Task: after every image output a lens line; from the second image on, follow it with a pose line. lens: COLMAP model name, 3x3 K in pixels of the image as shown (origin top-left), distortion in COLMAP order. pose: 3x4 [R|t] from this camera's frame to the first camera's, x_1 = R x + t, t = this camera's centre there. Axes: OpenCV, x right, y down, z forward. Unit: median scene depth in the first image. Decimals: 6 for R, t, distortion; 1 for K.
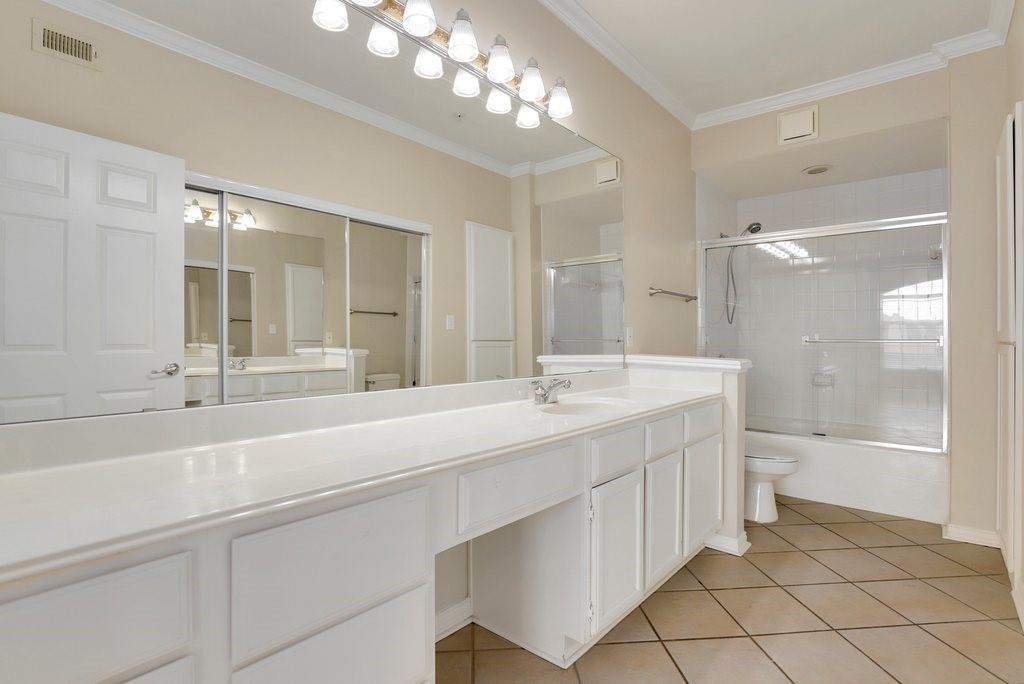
lens RADIAL K [[488.6, 0, 519.1], [0, 488.6, 342.7], [0, 0, 1]] dist [-0.001427, -0.000580]
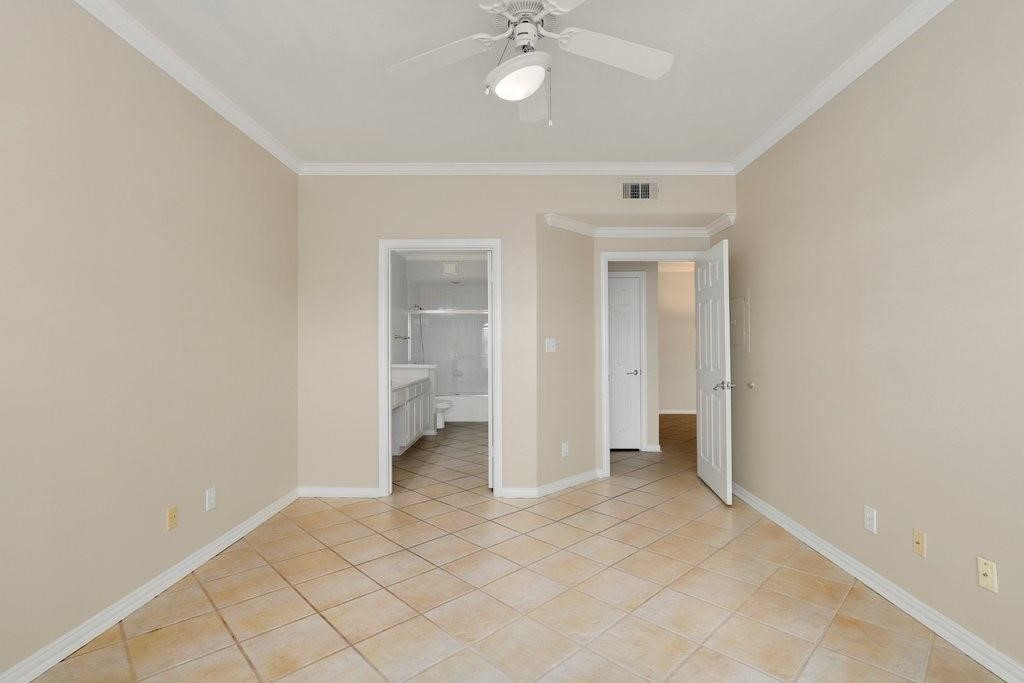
lens RADIAL K [[468.6, 0, 526.9], [0, 468.6, 342.5], [0, 0, 1]] dist [-0.002378, -0.000190]
pose [[0.754056, 0.003432, 0.656801, -0.692276], [0.008347, 0.999856, -0.014807, -0.037398], [-0.656757, 0.016648, 0.753918, -1.041233]]
